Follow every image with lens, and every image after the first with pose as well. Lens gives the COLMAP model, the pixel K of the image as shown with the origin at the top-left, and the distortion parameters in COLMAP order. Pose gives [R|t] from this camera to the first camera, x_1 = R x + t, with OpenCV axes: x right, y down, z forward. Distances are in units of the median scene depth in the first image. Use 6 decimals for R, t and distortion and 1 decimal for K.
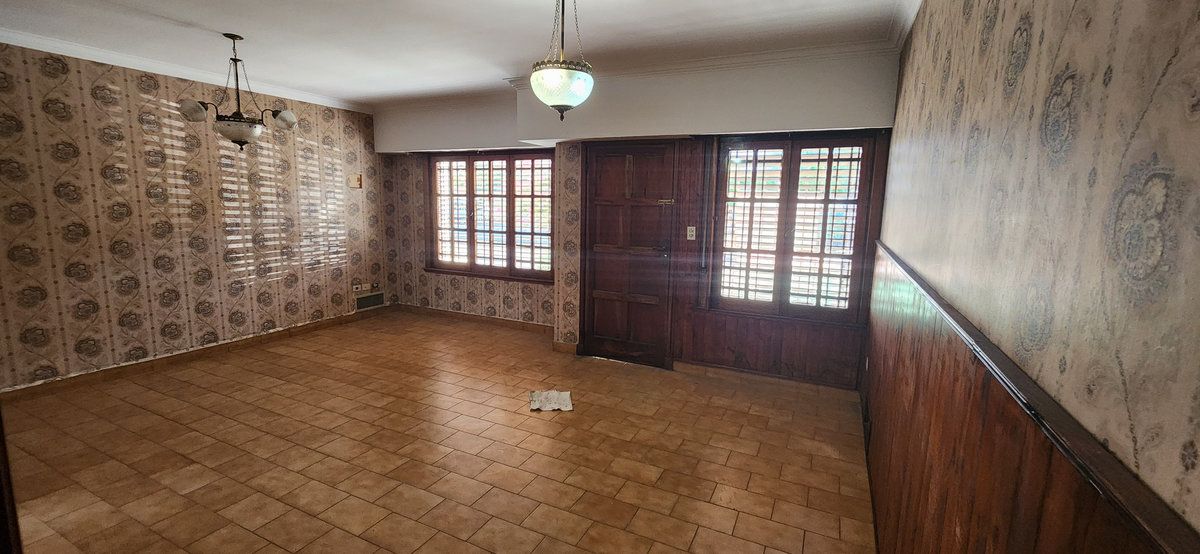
lens RADIAL K [[489.3, 0, 593.4], [0, 489.3, 268.2], [0, 0, 1]] dist [0.000235, 0.000181]
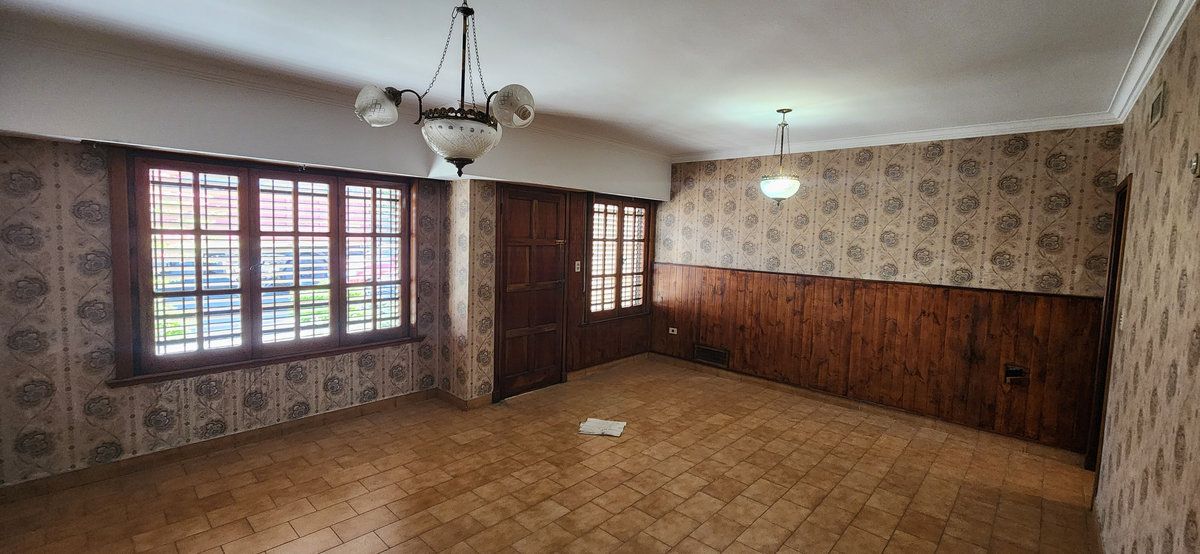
lens RADIAL K [[489.3, 0, 593.4], [0, 489.3, 268.2], [0, 0, 1]] dist [0.000235, 0.000181]
pose [[0.290635, -0.078255, 0.953629, -0.942780], [0.110759, 0.992702, 0.047706, -0.117159], [-0.950402, 0.091758, 0.297181, 0.561120]]
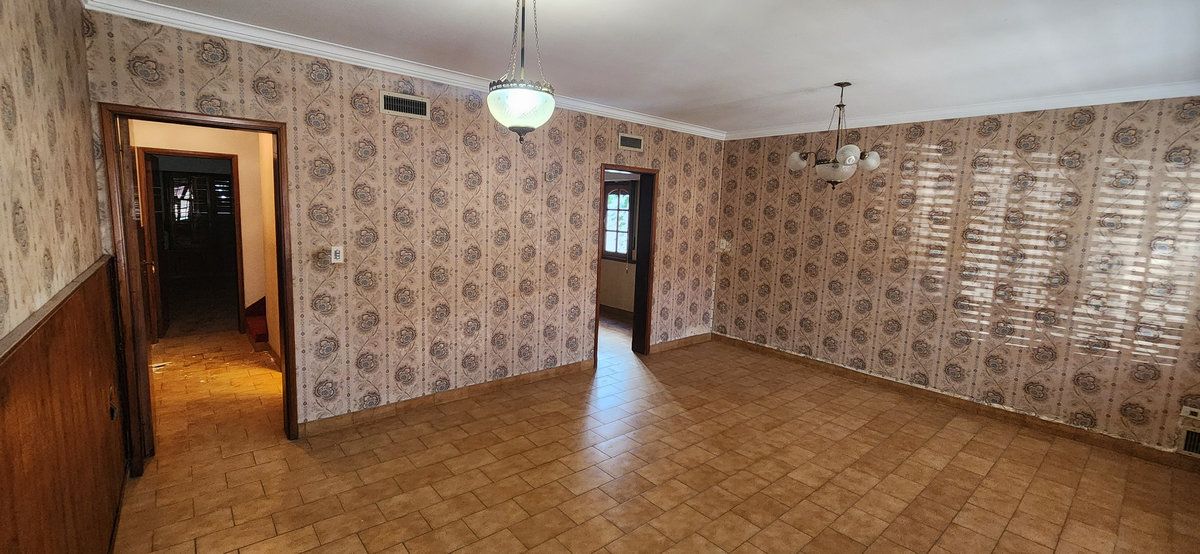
lens RADIAL K [[483.9, 0, 592.5], [0, 483.9, 268.9], [0, 0, 1]] dist [0.000468, -0.000211]
pose [[-0.395616, 0.076619, -0.915214, 0.364057], [-0.174079, 0.972194, 0.156637, -0.115132], [0.901767, 0.221288, -0.371278, 0.755051]]
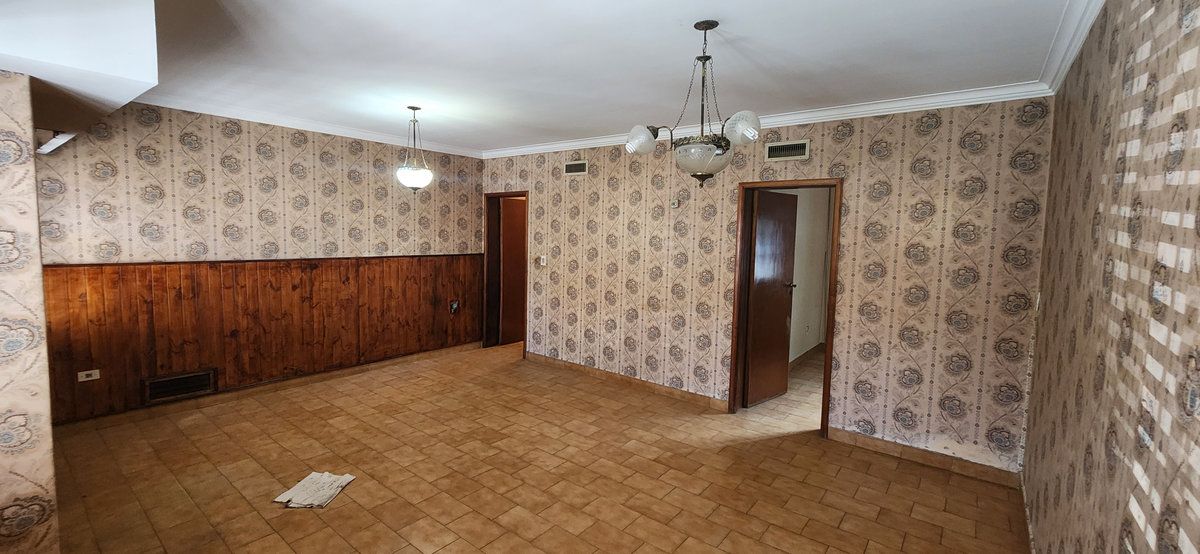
lens RADIAL K [[489.3, 0, 593.4], [0, 489.3, 268.2], [0, 0, 1]] dist [0.000235, 0.000181]
pose [[-0.976677, -0.059810, 0.206217, -0.569095], [-0.013178, 0.975307, 0.220460, -0.222824], [-0.214311, 0.212600, -0.953348, 1.347058]]
